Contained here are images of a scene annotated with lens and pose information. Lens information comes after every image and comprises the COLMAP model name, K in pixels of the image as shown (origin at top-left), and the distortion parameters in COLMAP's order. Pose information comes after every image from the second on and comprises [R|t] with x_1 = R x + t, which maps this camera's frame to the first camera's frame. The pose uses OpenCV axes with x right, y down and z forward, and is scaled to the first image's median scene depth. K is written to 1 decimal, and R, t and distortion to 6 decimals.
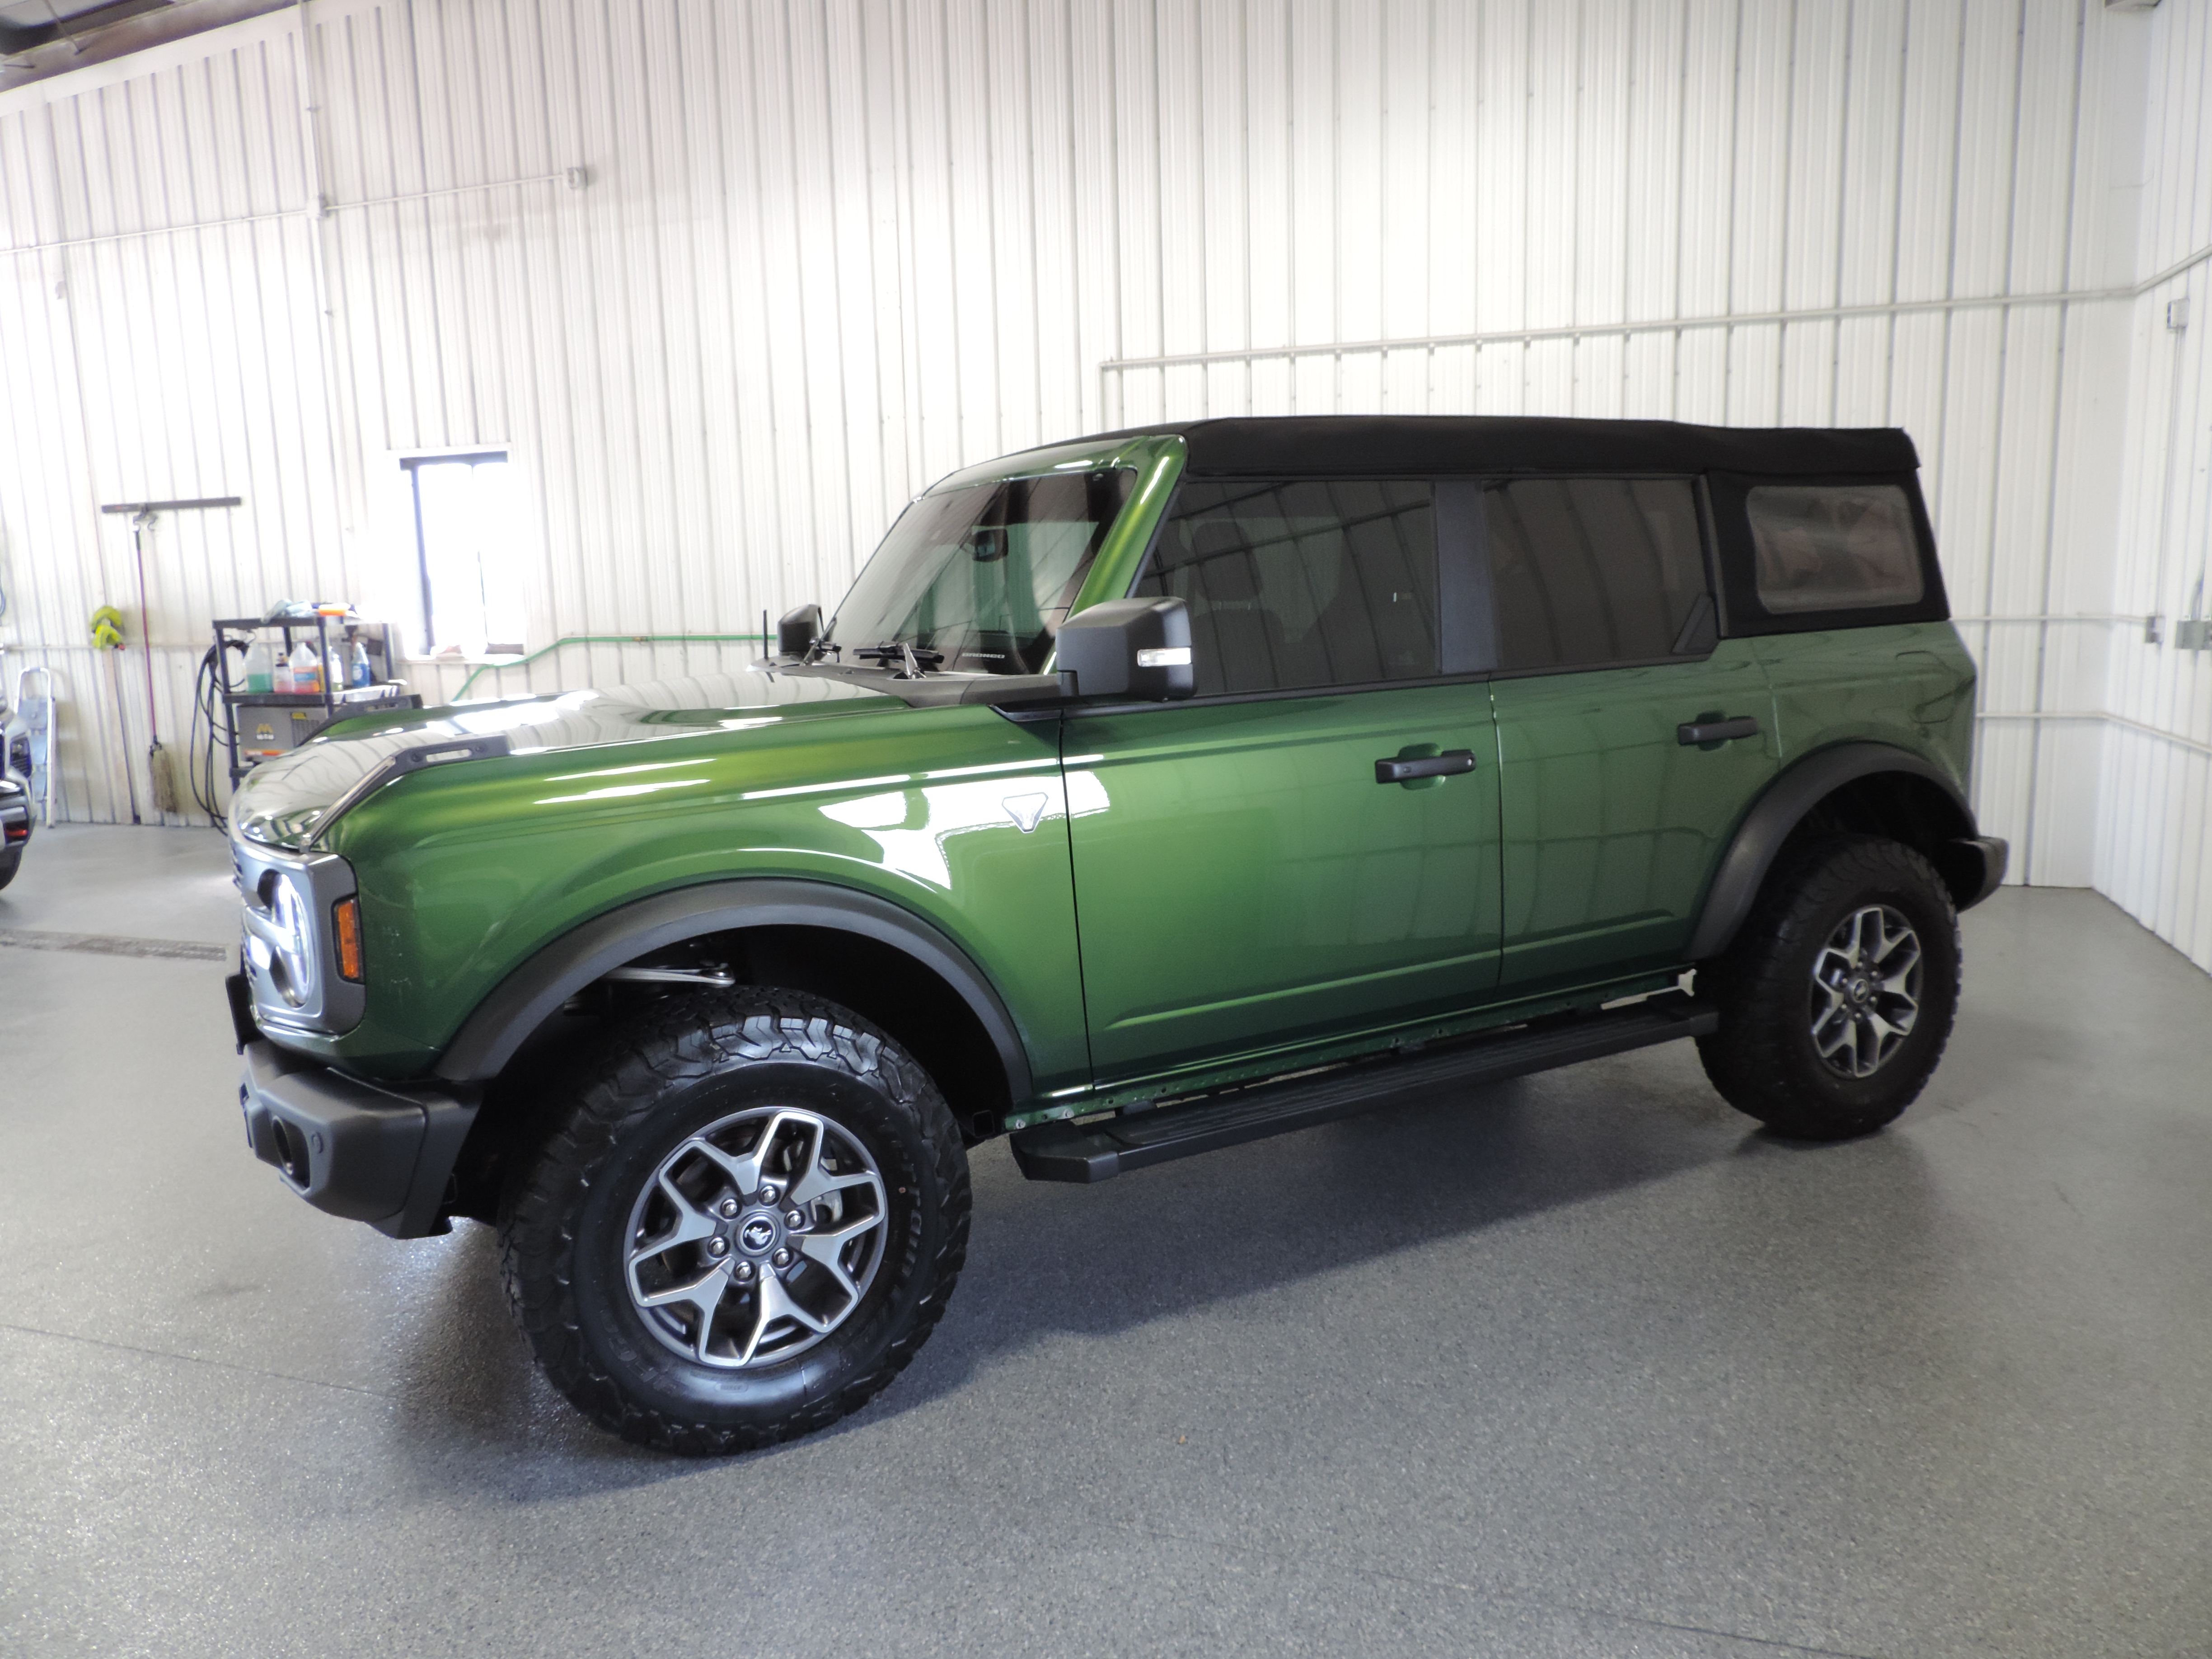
lens RADIAL K [[1576.6, 0, 1110.6], [0, 1576.6, 824.0], [0, 0, 1]] dist [-0.020439, 0.001859]
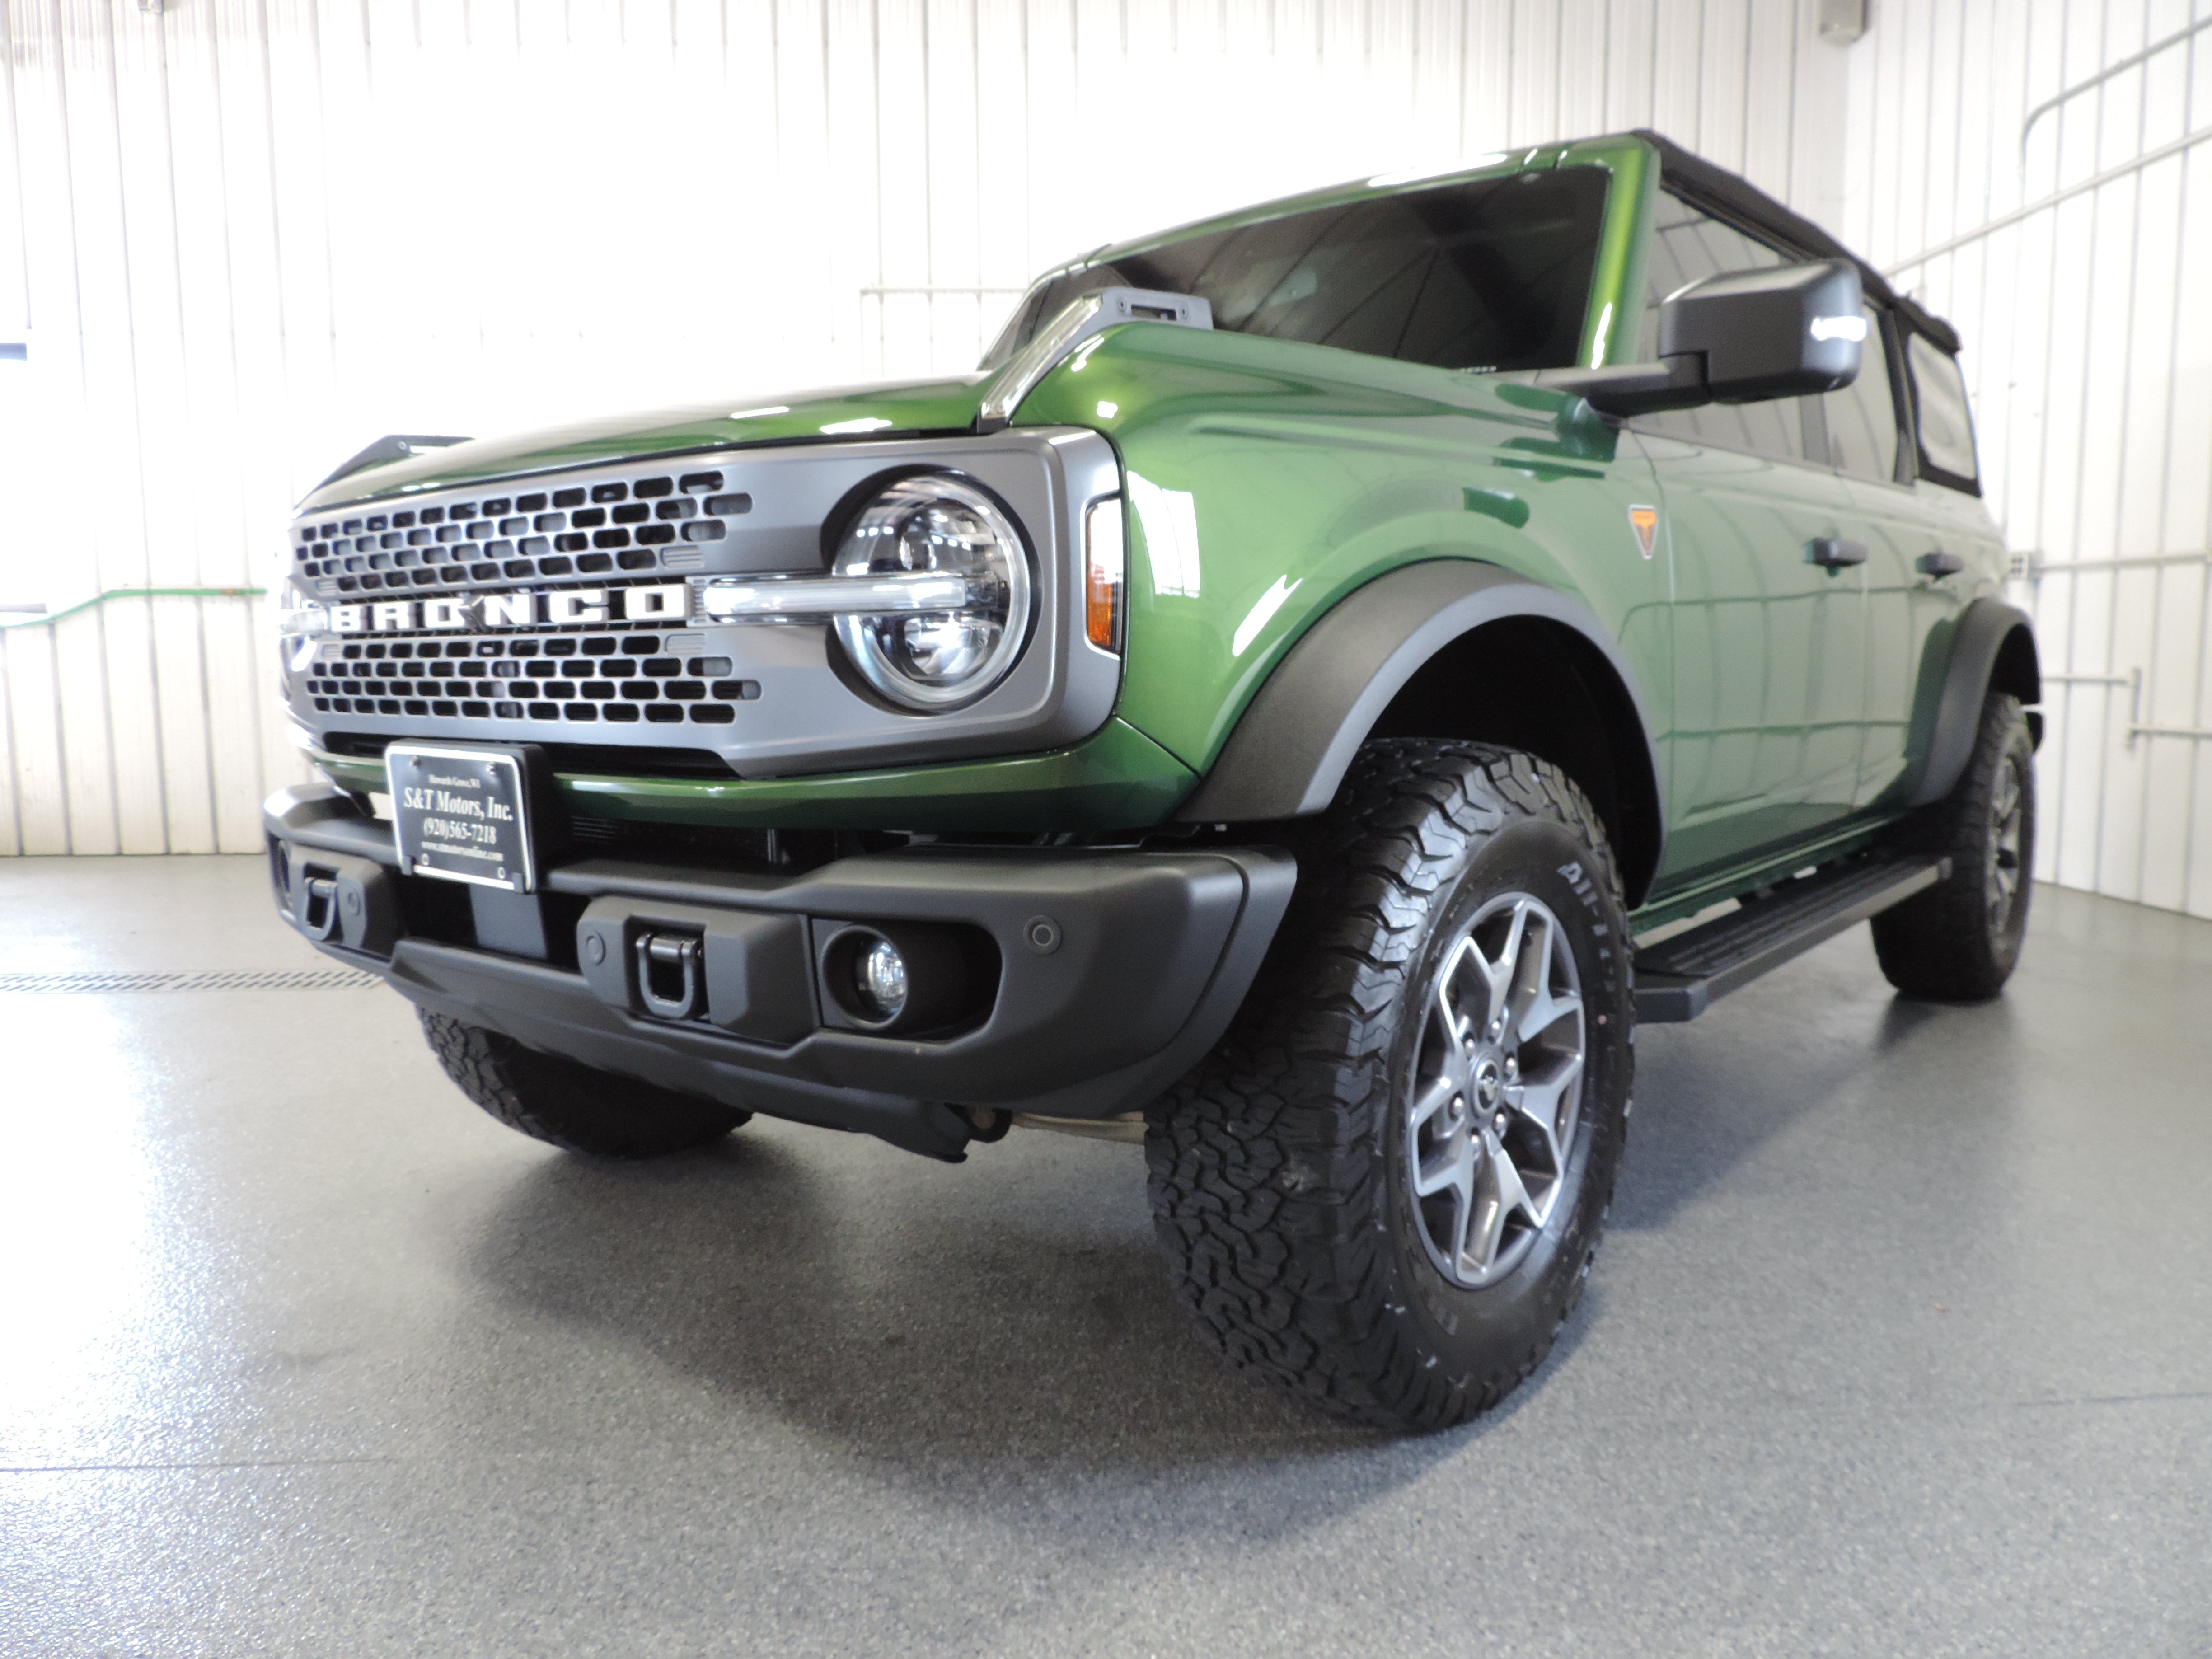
lens RADIAL K [[1576.6, 0, 1111.9], [0, 1576.6, 819.6], [0, 0, 1]] dist [-0.020439, 0.001859]
pose [[0.927908, -0.019679, 0.372289, -0.203819], [0.040438, 0.998027, -0.048034, 0.055746], [-0.370609, 0.059626, 0.926873, 0.136233]]
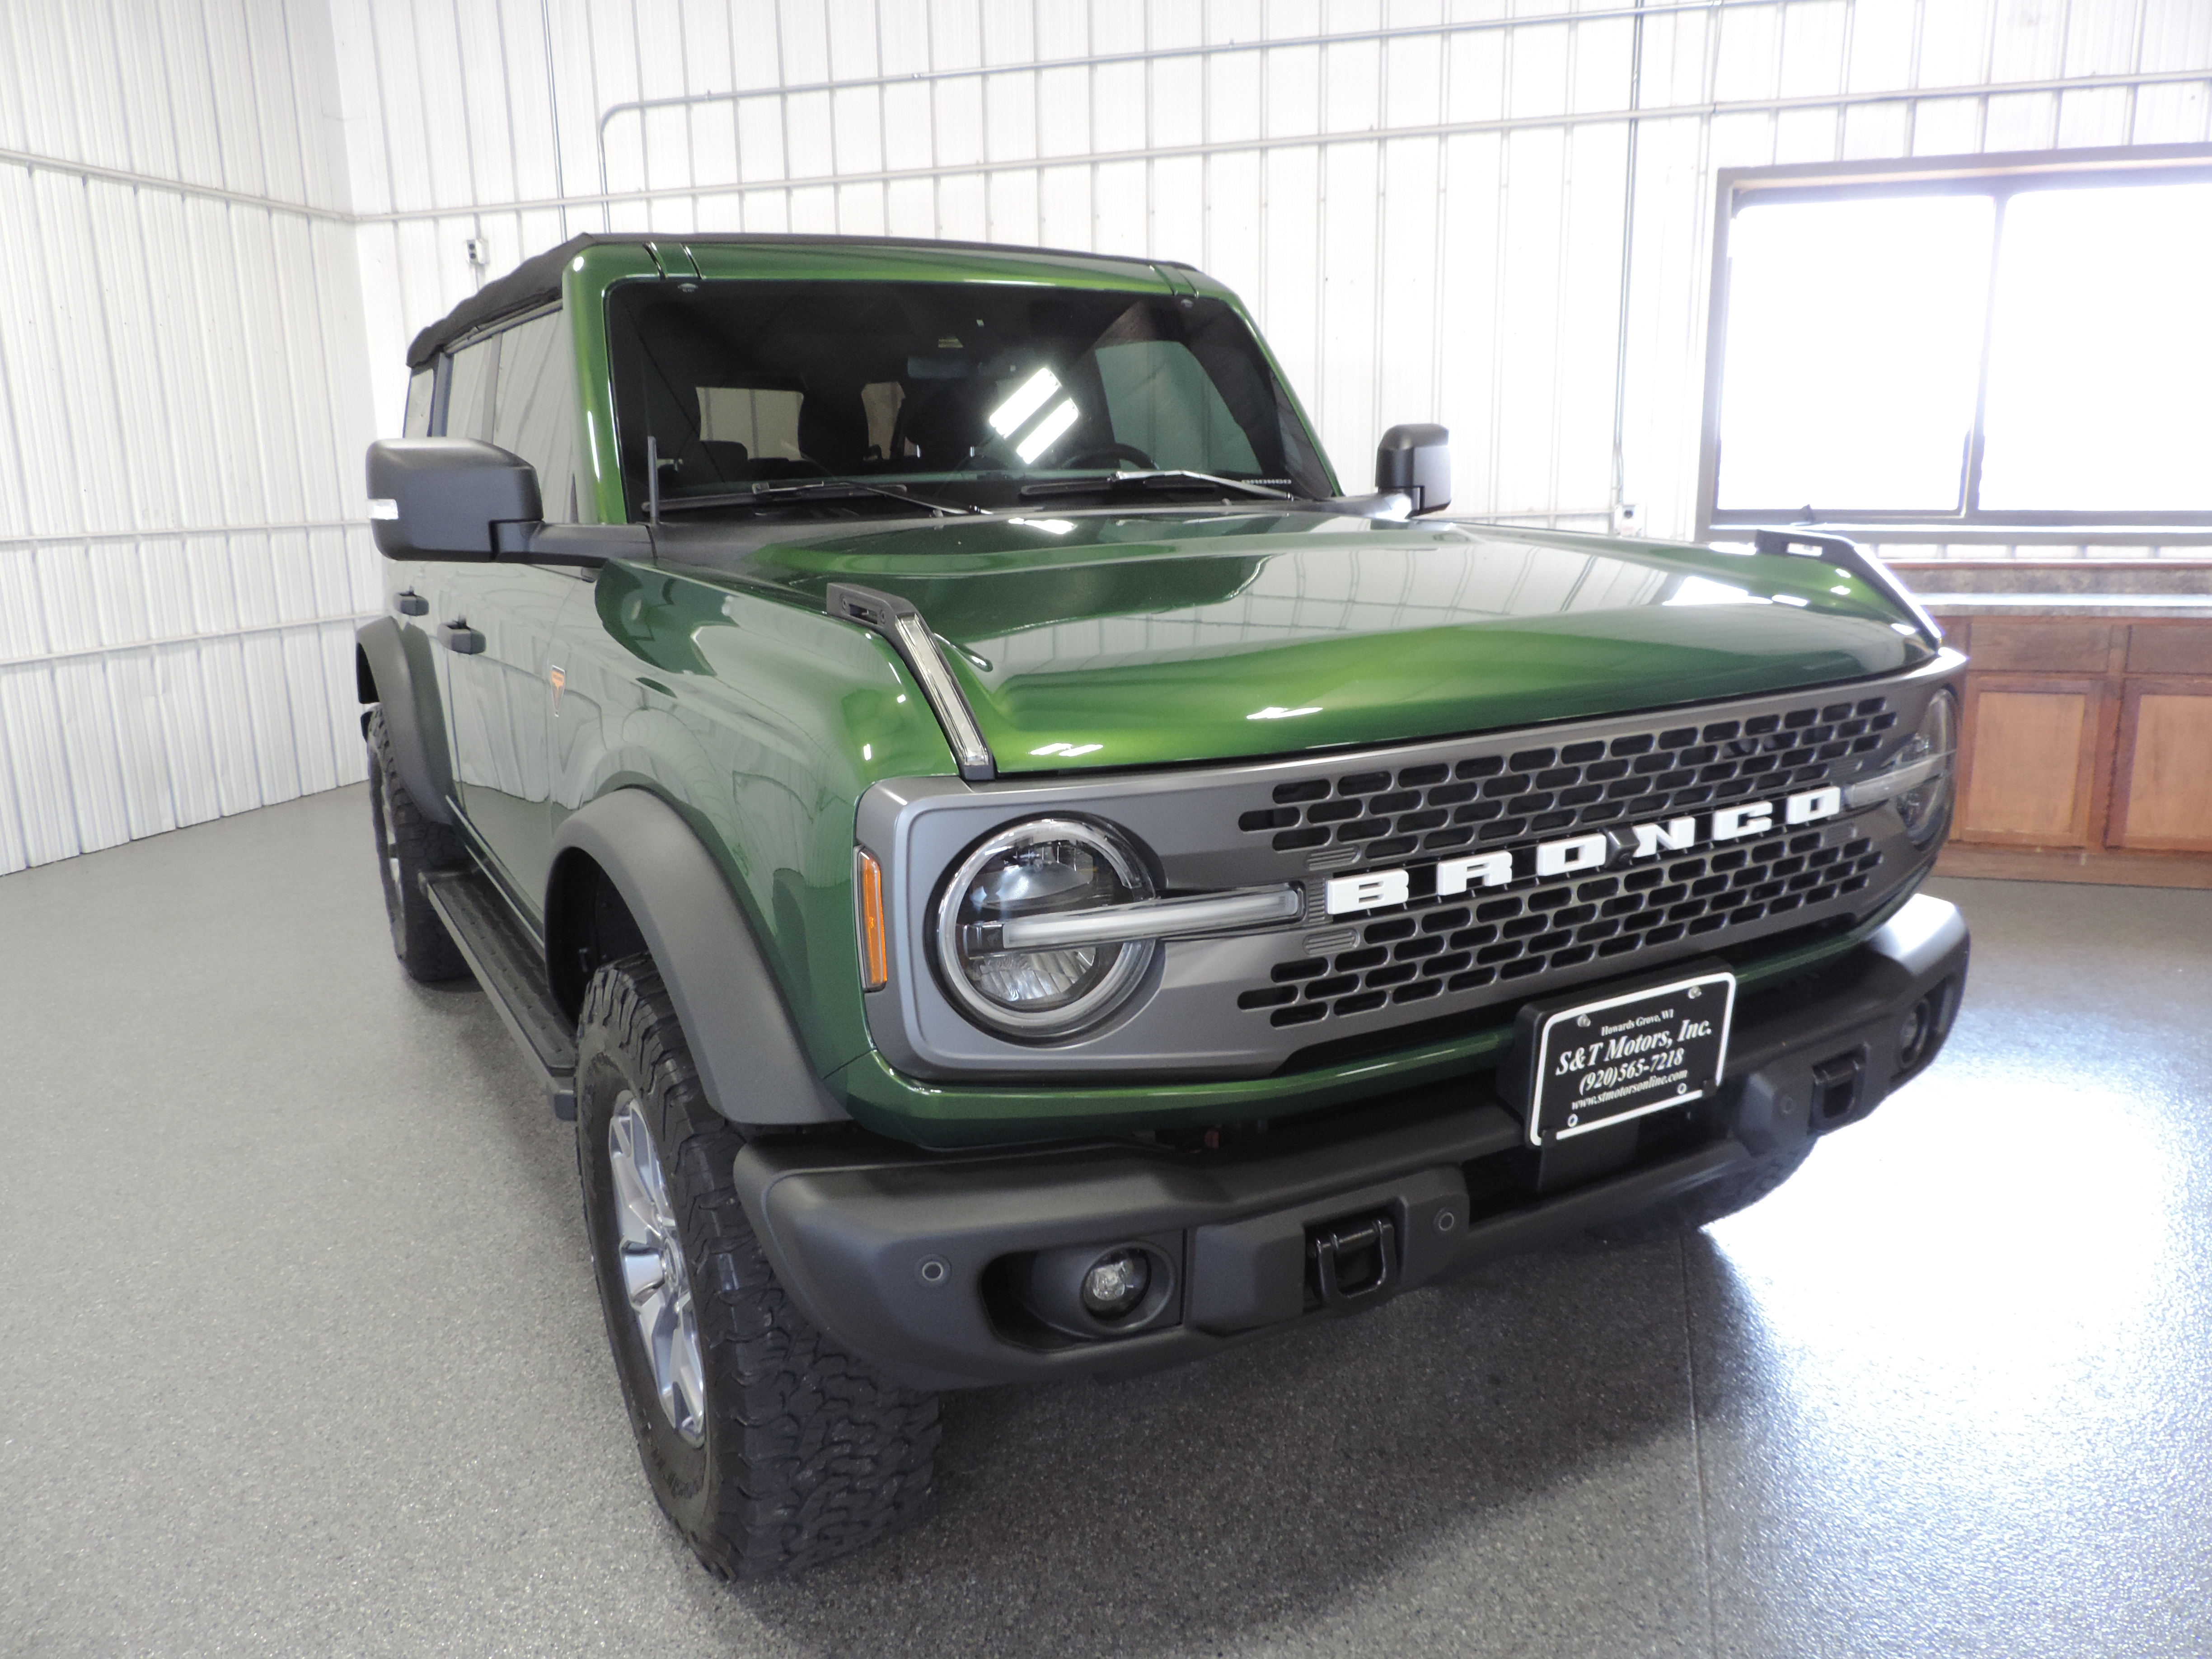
lens RADIAL K [[1576.6, 0, 1107.1], [0, 1576.6, 827.8], [0, 0, 1]] dist [-0.020439, 0.001859]
pose [[-0.024661, -0.194041, 0.980683, -0.404760], [0.175882, 0.964838, 0.195328, -0.041383], [-0.984102, 0.177301, 0.010335, 0.431914]]
